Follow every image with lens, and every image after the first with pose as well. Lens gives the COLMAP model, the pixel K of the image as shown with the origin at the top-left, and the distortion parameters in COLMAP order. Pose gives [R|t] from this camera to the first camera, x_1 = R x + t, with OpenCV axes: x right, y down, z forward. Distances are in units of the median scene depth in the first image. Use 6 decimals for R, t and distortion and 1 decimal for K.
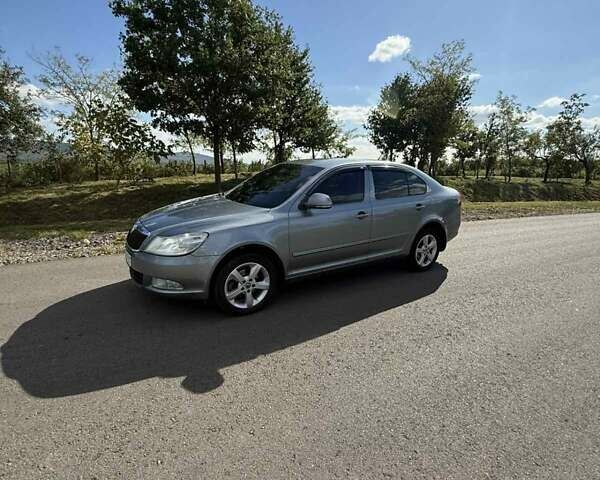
lens RADIAL K [[318.3, 0, 300.3], [0, 318.3, 238.1], [0, 0, 1]] dist [0.000063, 0.000089]
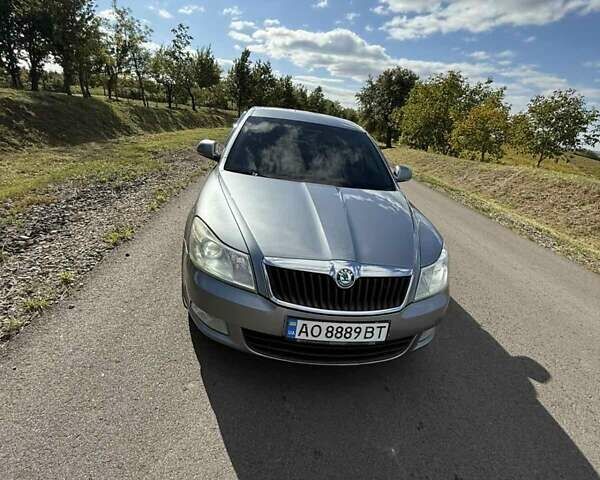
lens RADIAL K [[318.3, 0, 300.3], [0, 318.3, 238.1], [0, 0, 1]] dist [0.000063, 0.000089]
pose [[0.439788, -0.304053, 0.845067, -0.112484], [0.096371, 0.951492, 0.292192, -0.029032], [-0.892916, -0.047063, 0.447757, 0.096540]]
